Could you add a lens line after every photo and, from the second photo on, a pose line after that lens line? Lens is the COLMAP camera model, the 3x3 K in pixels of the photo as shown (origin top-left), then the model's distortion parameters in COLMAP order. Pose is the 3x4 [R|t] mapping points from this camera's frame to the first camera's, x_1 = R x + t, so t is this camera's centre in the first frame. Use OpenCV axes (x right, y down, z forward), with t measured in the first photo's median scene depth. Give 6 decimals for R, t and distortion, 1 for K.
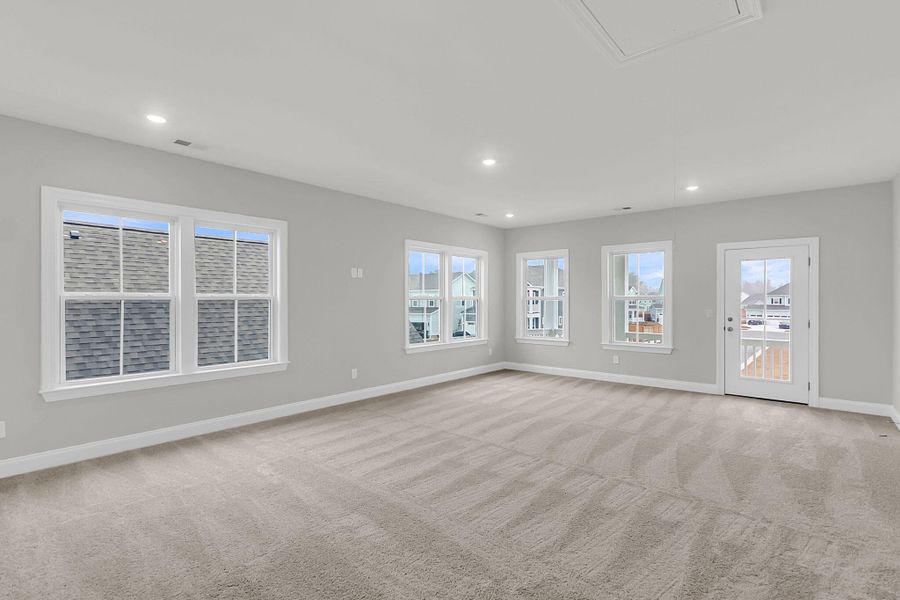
lens RADIAL K [[435.5, 0, 453.1], [0, 435.5, 299.3], [0, 0, 1]] dist [0.001402, 0.006108]
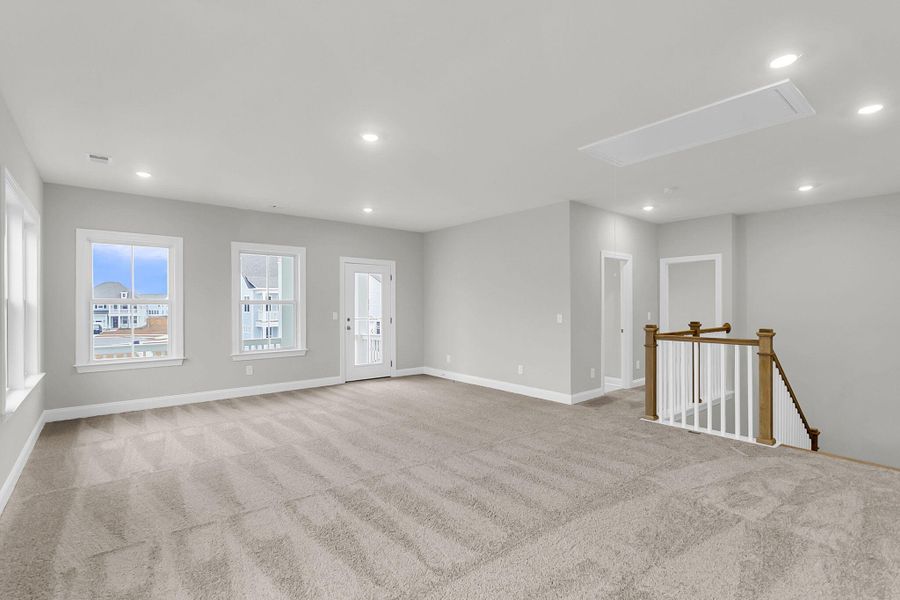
lens RADIAL K [[435.5, 0, 444.8], [0, 435.5, 295.8], [0, 0, 1]] dist [0.001402, 0.006108]
pose [[0.178089, 0.019812, 0.983815, -0.558142], [-0.000057, 0.999797, -0.020124, 0.002922], [-0.984014, 0.003528, 0.178054, 0.558532]]
